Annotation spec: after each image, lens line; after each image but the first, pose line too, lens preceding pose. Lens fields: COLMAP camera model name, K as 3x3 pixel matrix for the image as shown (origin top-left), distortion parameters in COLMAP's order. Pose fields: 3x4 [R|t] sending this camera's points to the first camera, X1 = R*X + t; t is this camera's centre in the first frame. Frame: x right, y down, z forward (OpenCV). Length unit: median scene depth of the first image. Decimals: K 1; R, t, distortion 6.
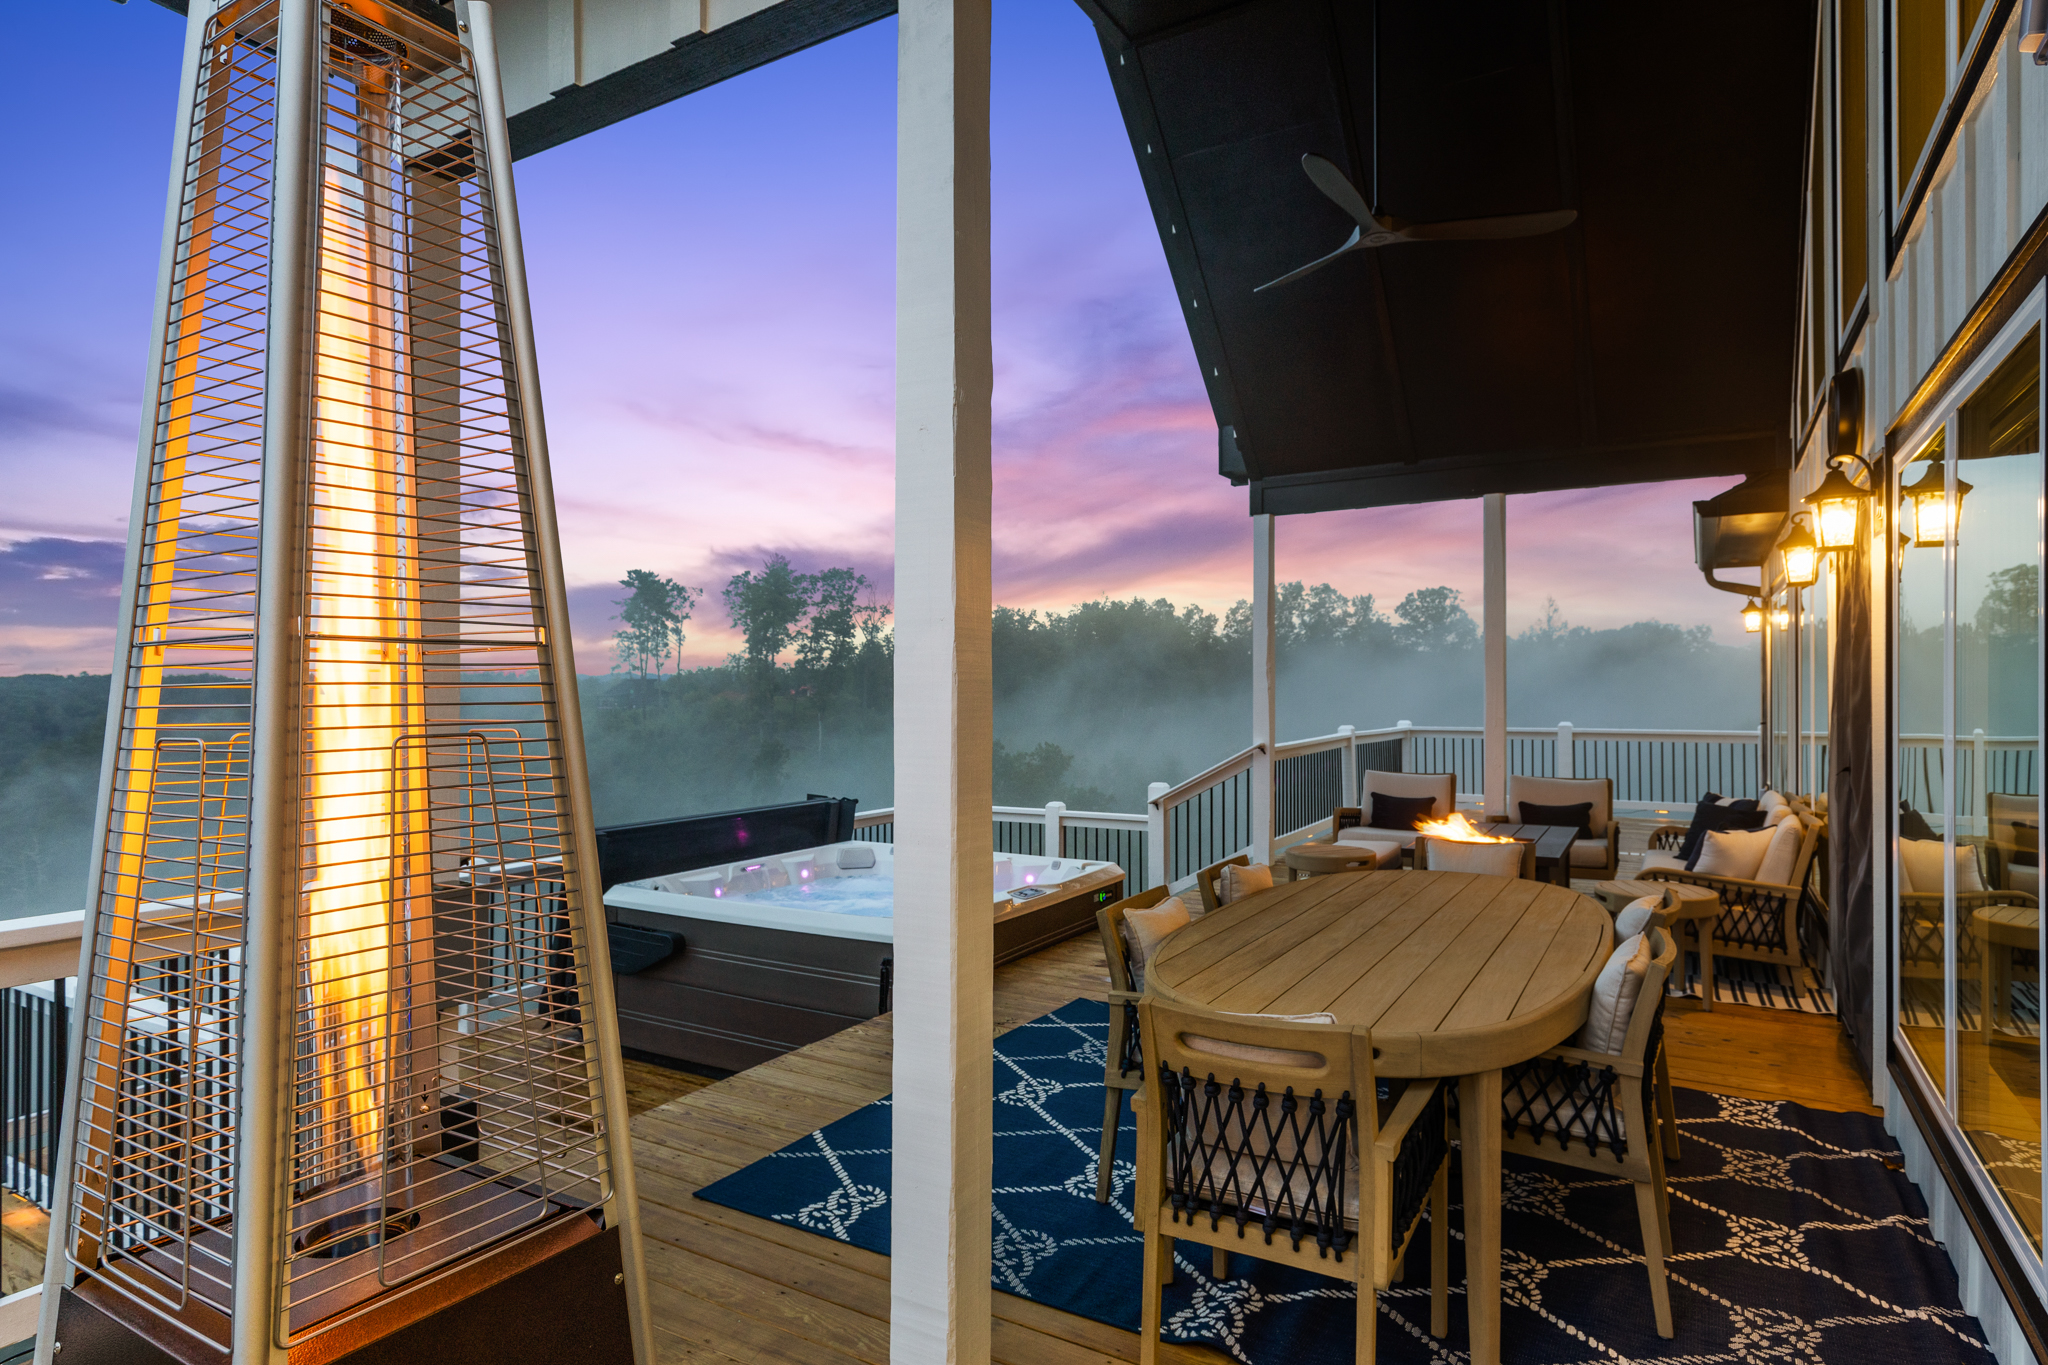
lens RADIAL K [[1107.6, 0, 1040.8], [0, 1107.6, 677.7], [0, 0, 1]] dist [-0.014351, -0.001131]
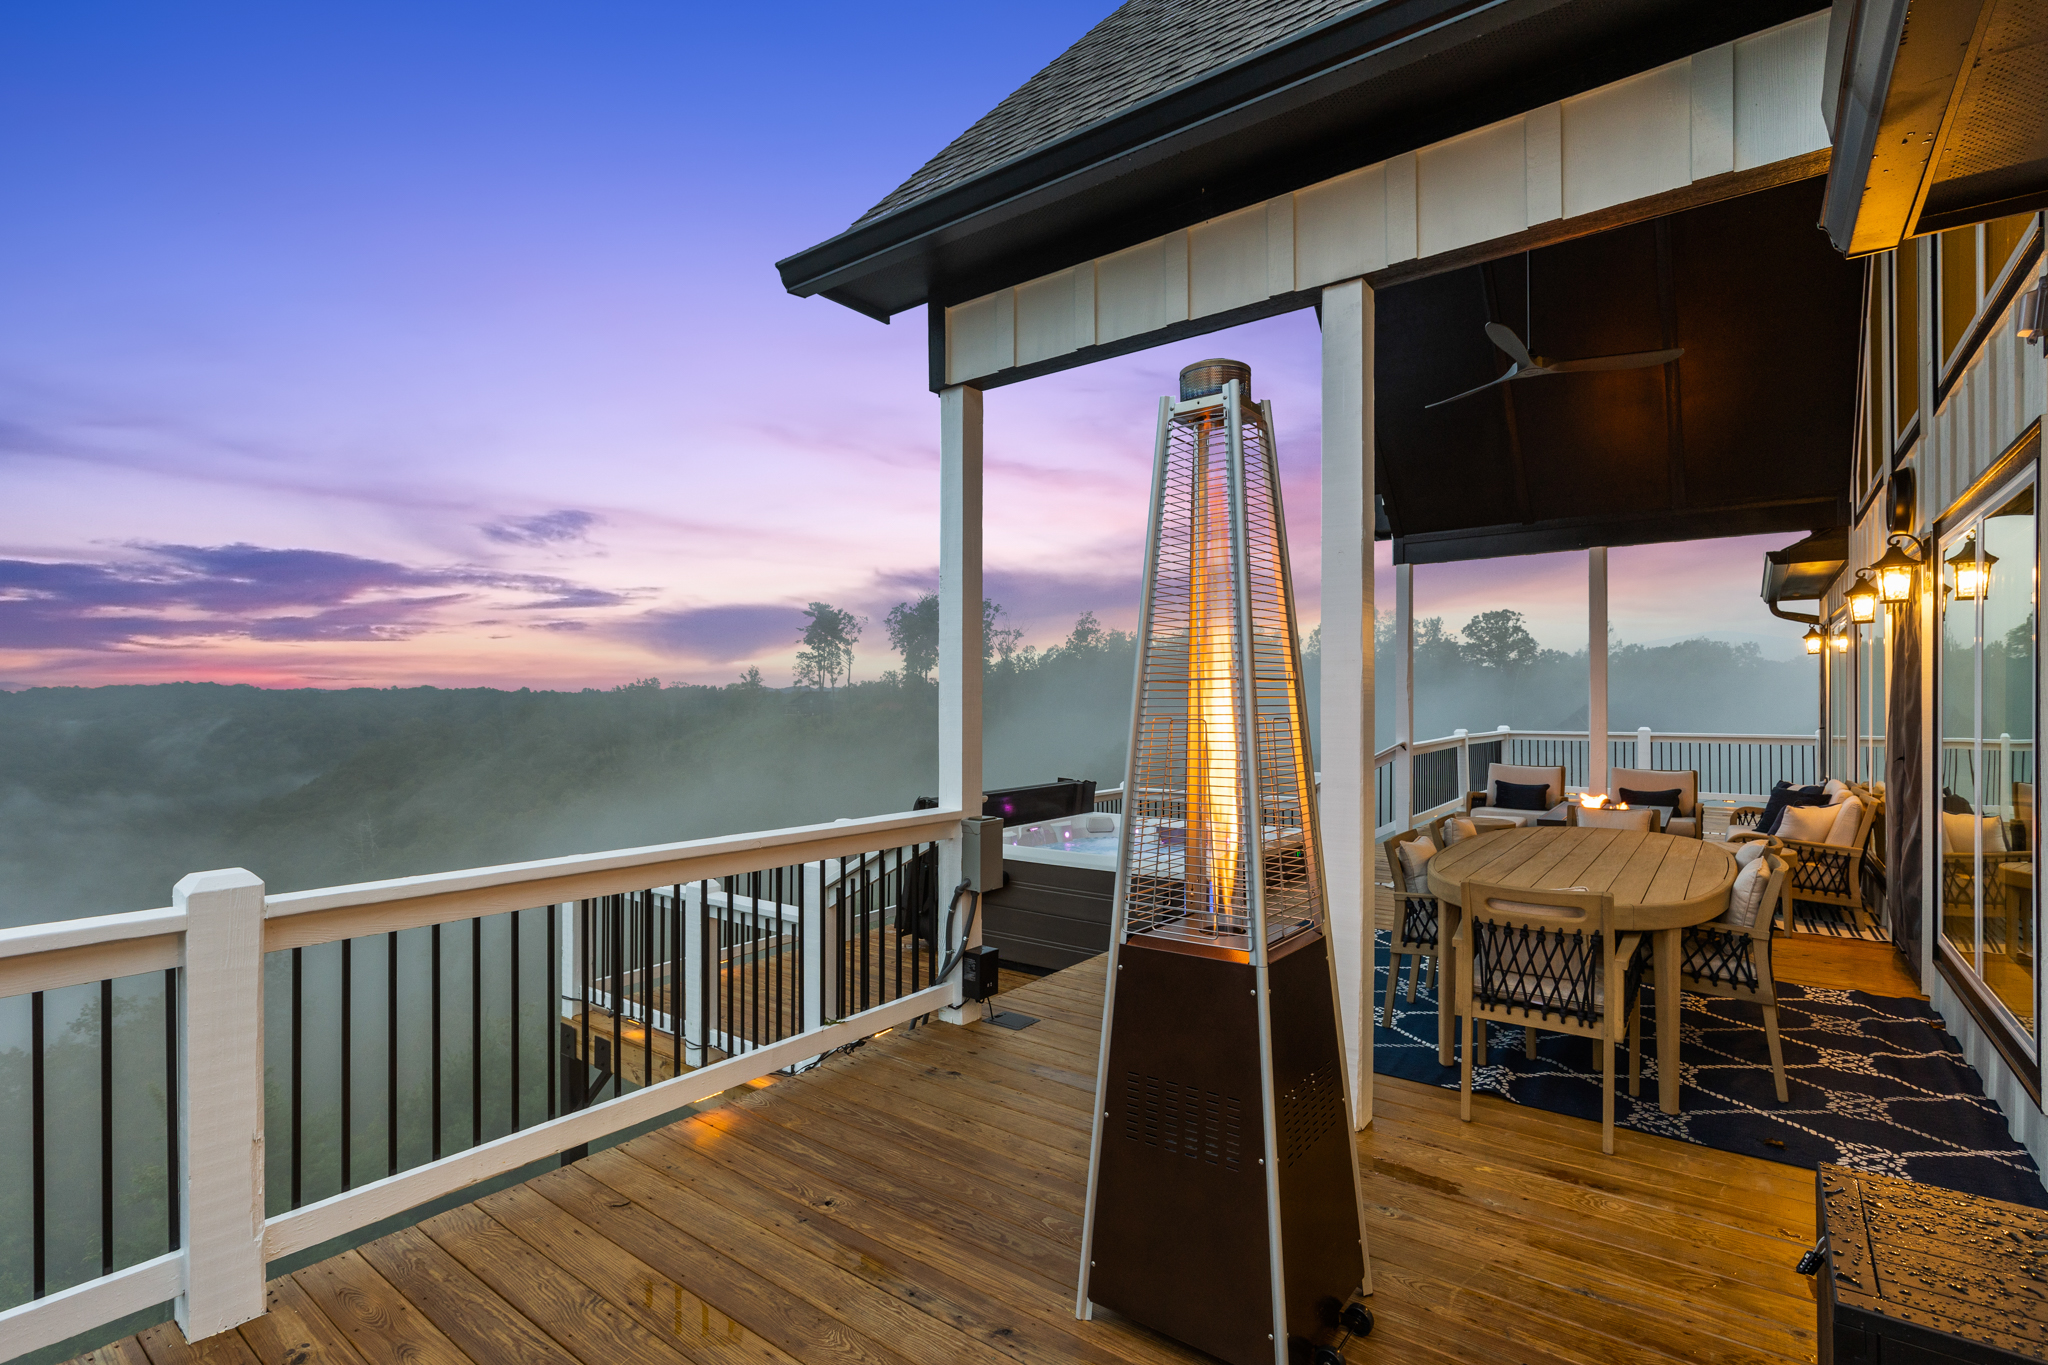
lens RADIAL K [[970.2, 0, 1010.8], [0, 970.2, 693.4], [0, 0, 1]] dist [-0.016593, -0.000449]
pose [[0.993936, 0.000231, -0.109960, -0.213291], [0.000161, 0.999994, 0.003560, -0.001919], [0.109960, -0.003556, 0.993930, -0.274049]]
